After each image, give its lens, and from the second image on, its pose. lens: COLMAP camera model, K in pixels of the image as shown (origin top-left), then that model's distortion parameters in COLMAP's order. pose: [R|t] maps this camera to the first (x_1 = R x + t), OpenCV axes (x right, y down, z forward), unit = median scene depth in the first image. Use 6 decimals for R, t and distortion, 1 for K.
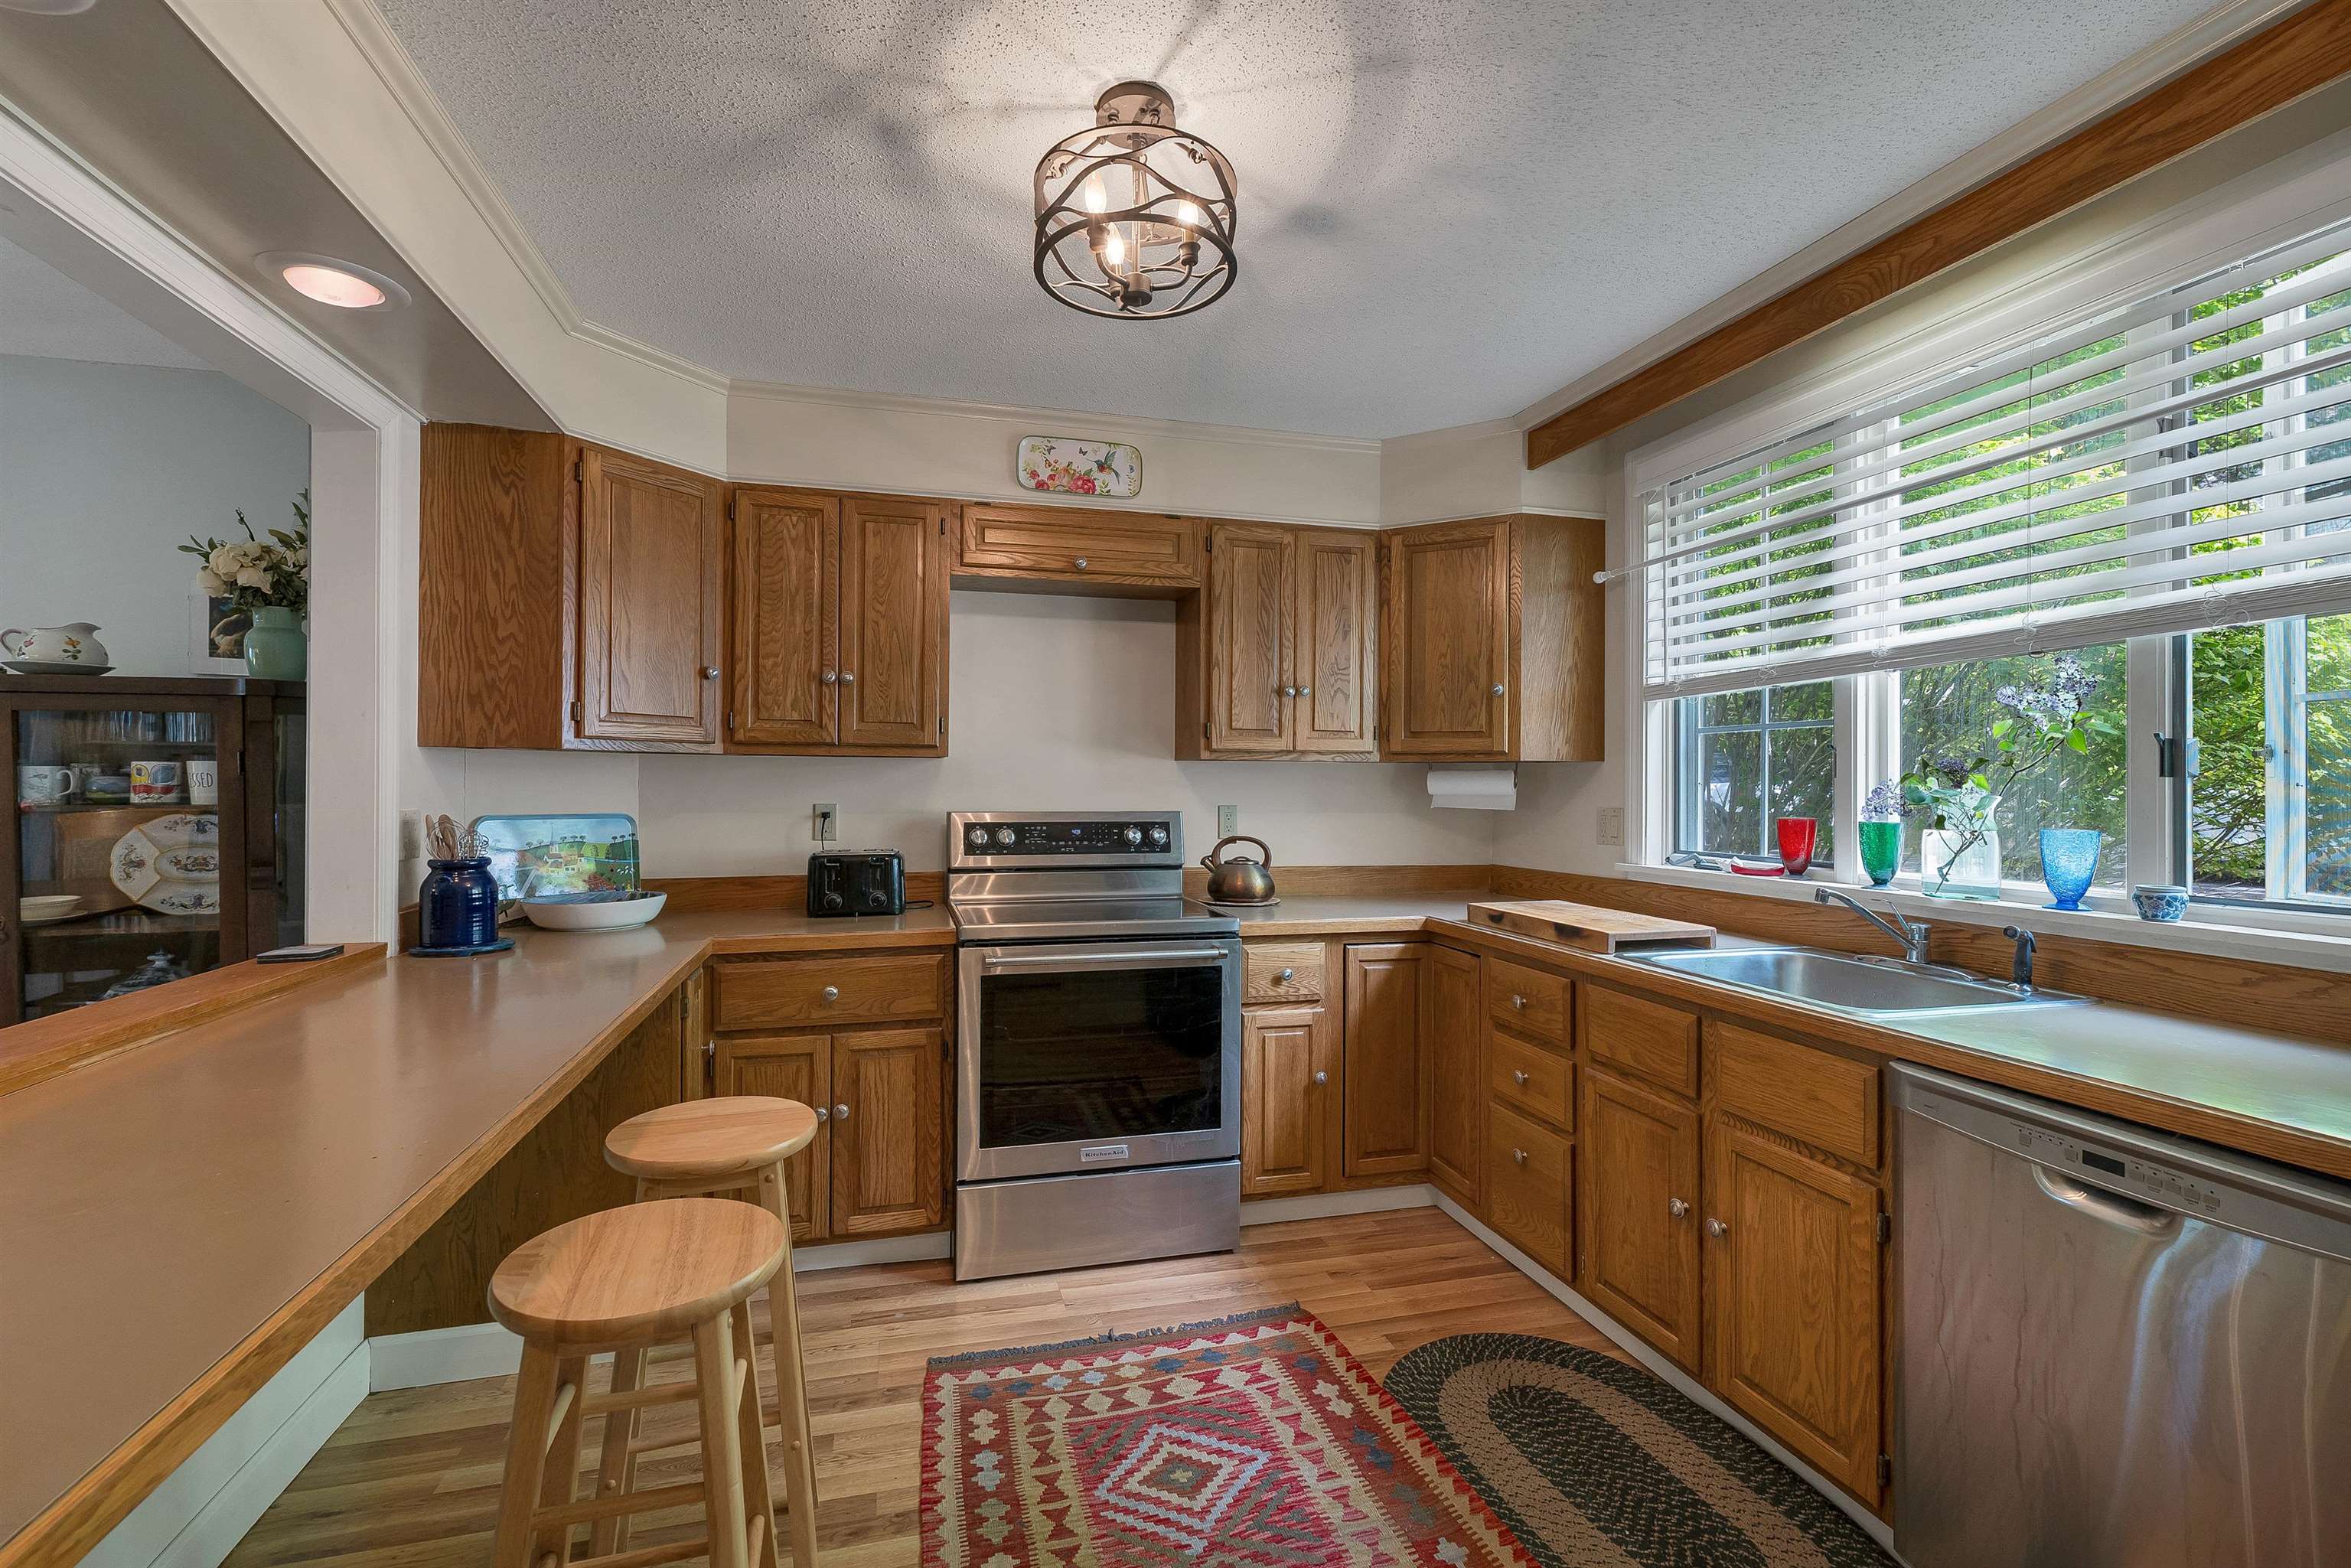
lens RADIAL K [[1011.3, 0, 1167.8], [0, 1011.3, 785.0], [0, 0, 1]] dist [0.018063, -0.000061]
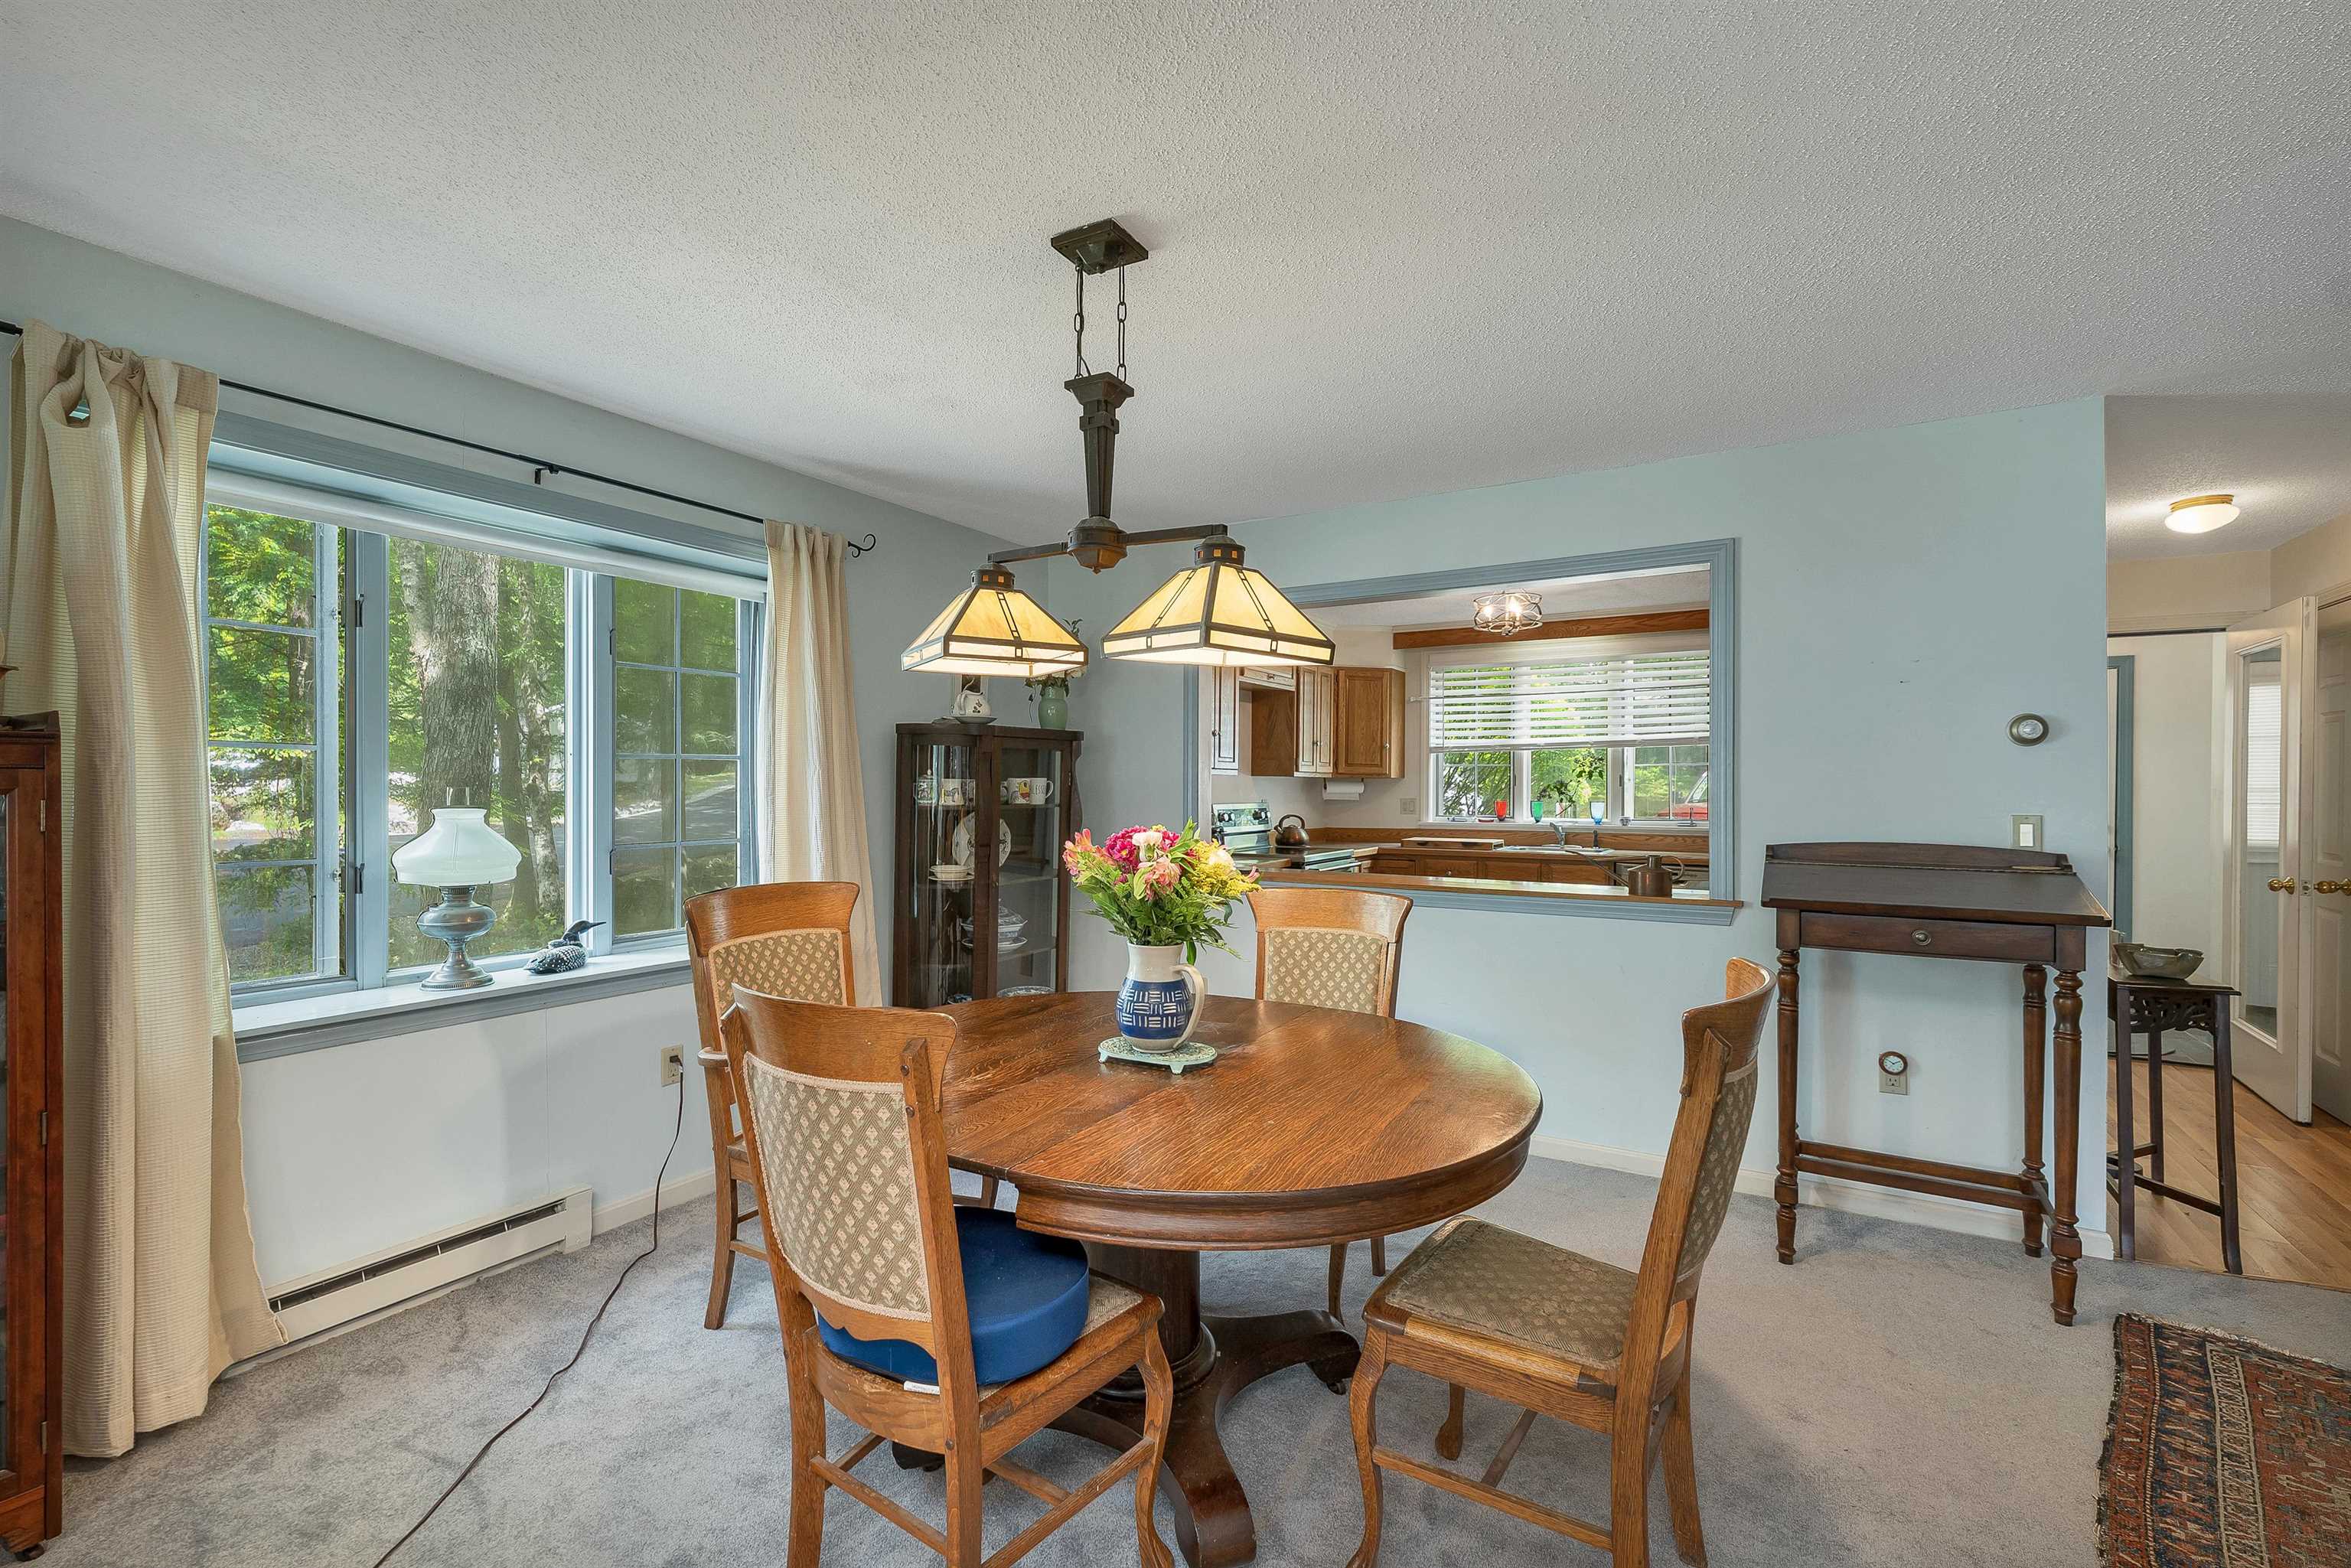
lens RADIAL K [[1011.3, 0, 1190.6], [0, 1011.3, 787.4], [0, 0, 1]] dist [0.018063, -0.000061]
pose [[0.718666, -0.004894, 0.695338, -1.623543], [-0.003567, 0.999936, 0.010724, -0.026642], [-0.695346, -0.010188, 0.718602, -0.337848]]
